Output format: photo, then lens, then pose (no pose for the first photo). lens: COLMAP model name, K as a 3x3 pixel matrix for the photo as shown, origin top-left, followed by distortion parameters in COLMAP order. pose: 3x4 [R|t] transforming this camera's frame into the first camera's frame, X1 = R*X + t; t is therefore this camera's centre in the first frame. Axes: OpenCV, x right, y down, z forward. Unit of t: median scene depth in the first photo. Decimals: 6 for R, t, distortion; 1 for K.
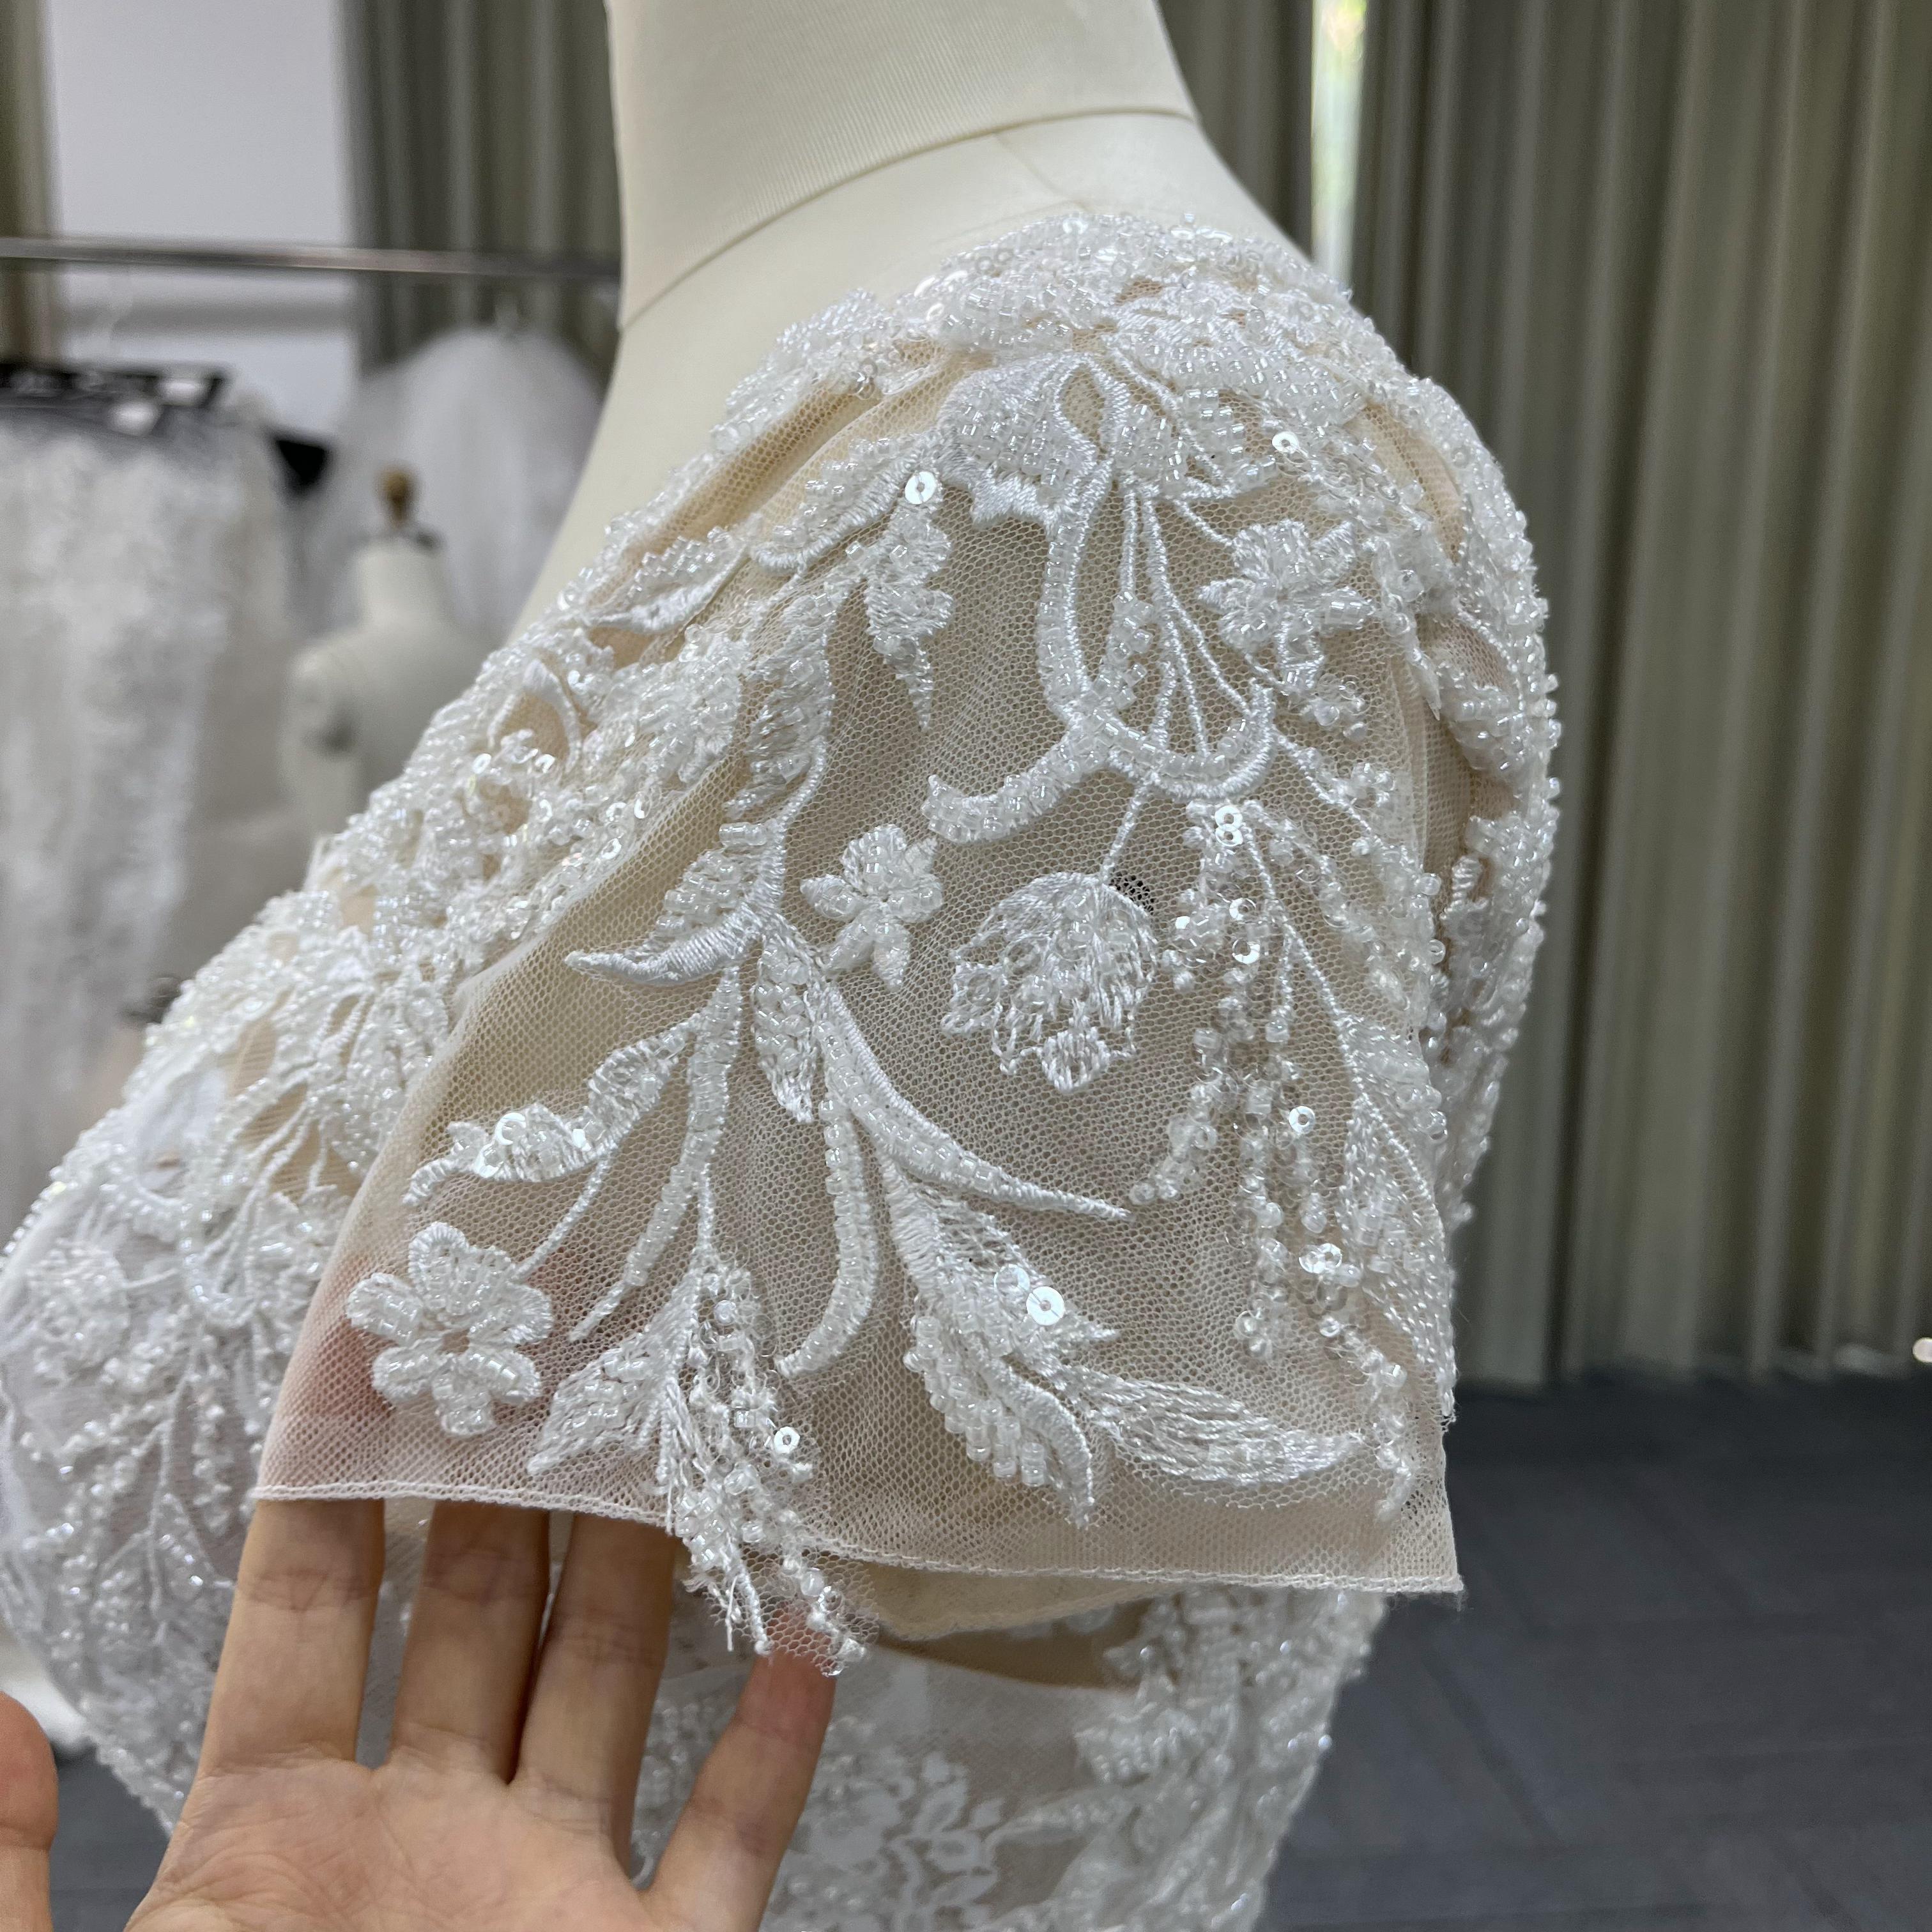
lens RADIAL K [[2184.3, 0, 930.3], [0, 2184.3, 1058.1], [0, 0, 1]] dist [0.020465, -0.025318]
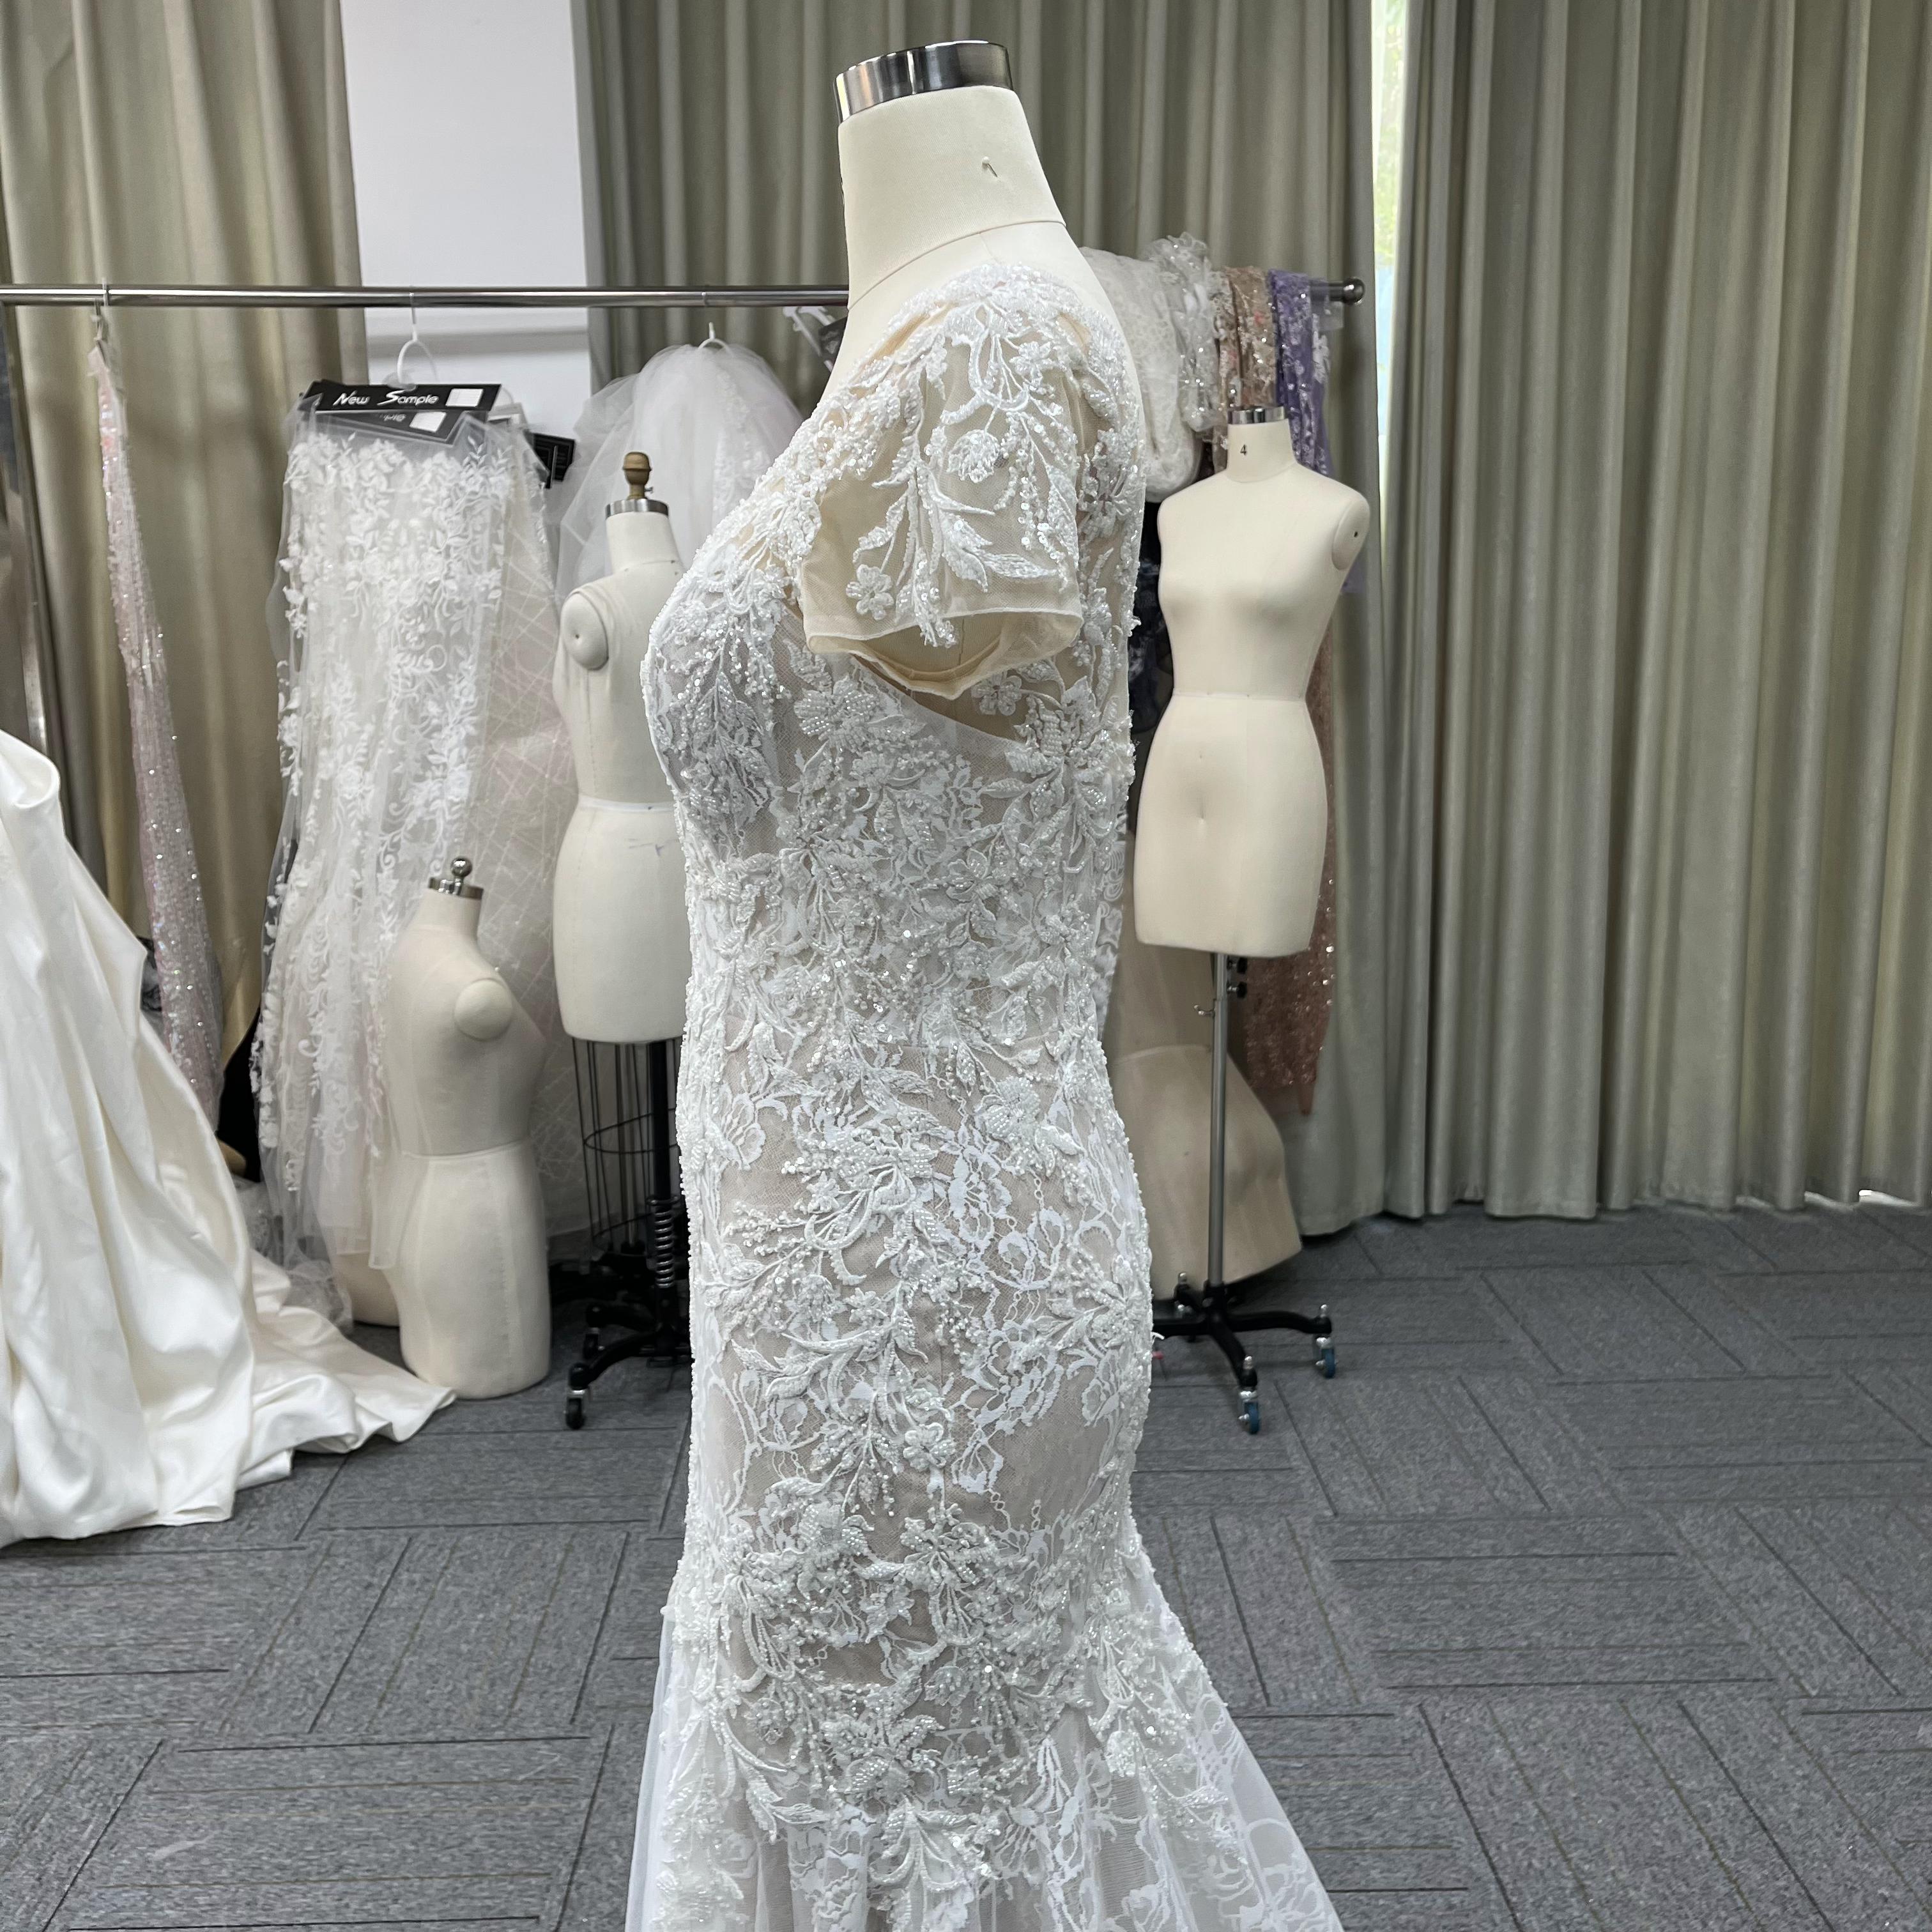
lens RADIAL K [[1956.9, 0, 975.0], [0, 1956.9, 943.2], [0, 0, 1]] dist [0.062804, -0.079626]
pose [[0.998439, -0.021652, -0.051486, 0.219835], [0.020361, 0.999468, -0.025473, 0.921786], [0.052010, 0.024385, 0.998349, -2.504593]]
